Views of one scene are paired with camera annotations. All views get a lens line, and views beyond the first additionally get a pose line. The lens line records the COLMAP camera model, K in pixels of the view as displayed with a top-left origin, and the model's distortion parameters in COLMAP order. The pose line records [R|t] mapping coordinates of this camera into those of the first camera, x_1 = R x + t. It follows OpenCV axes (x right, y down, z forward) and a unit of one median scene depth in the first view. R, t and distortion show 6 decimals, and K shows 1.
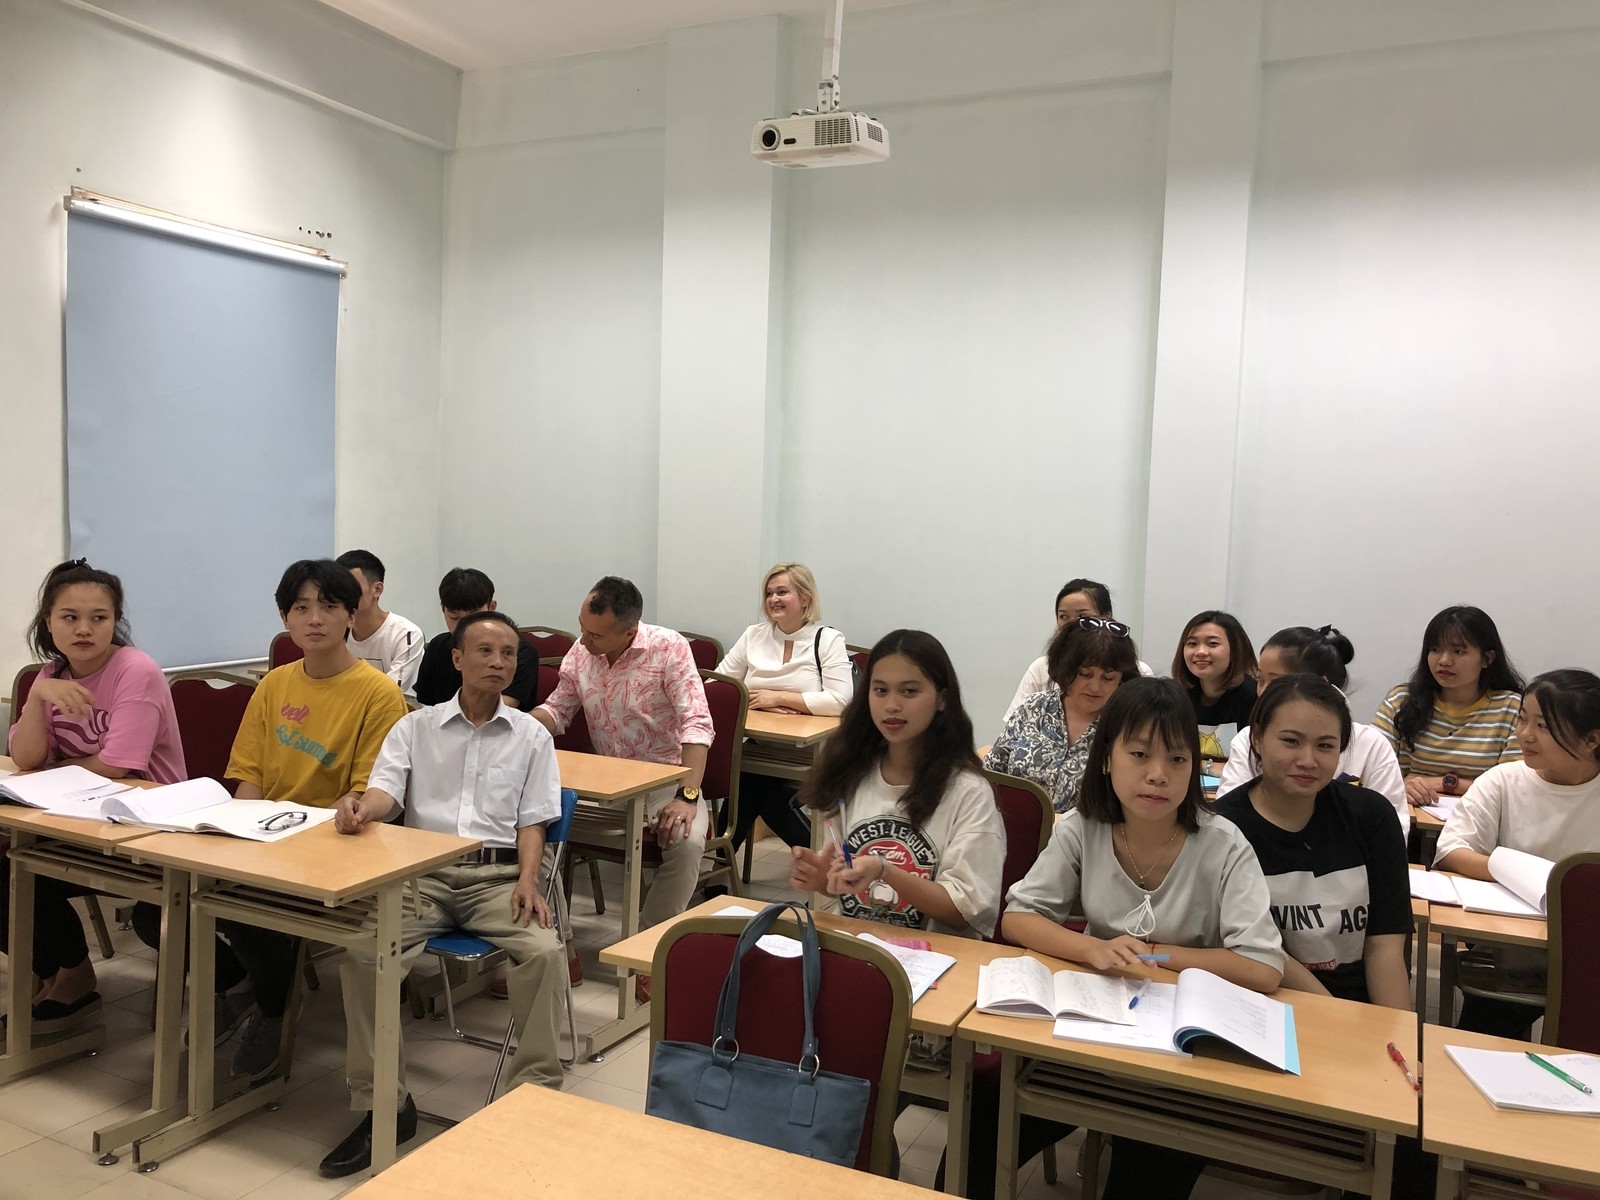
lens RADIAL K [[1401.7, 0, 800.0], [0, 1401.7, 600.0], [0, 0, 1]] dist [0.002531, 0.007790]
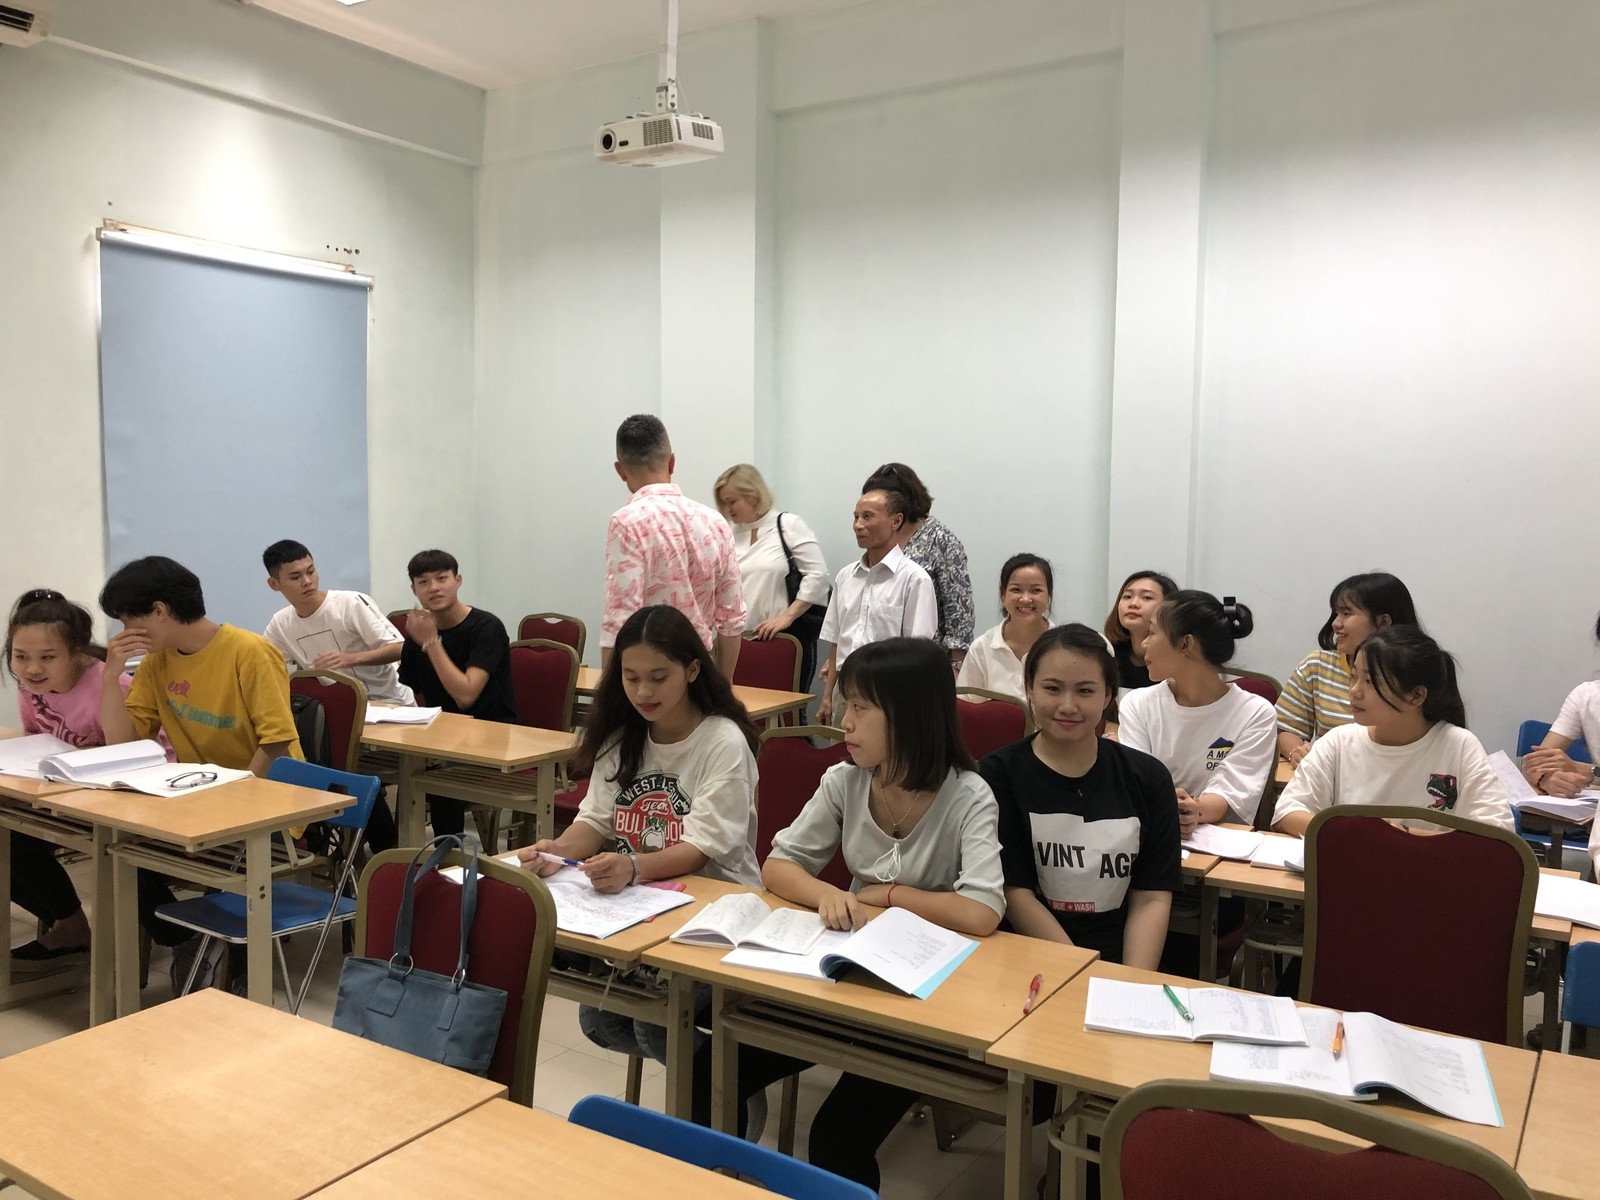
lens RADIAL K [[1401.7, 0, 800.0], [0, 1401.7, 600.0], [0, 0, 1]] dist [0.002531, 0.007790]
pose [[0.991391, -0.015452, -0.130021, 0.257694], [0.015667, 0.999877, 0.000630, 0.021557], [0.129995, -0.002662, 0.991511, -0.041142]]
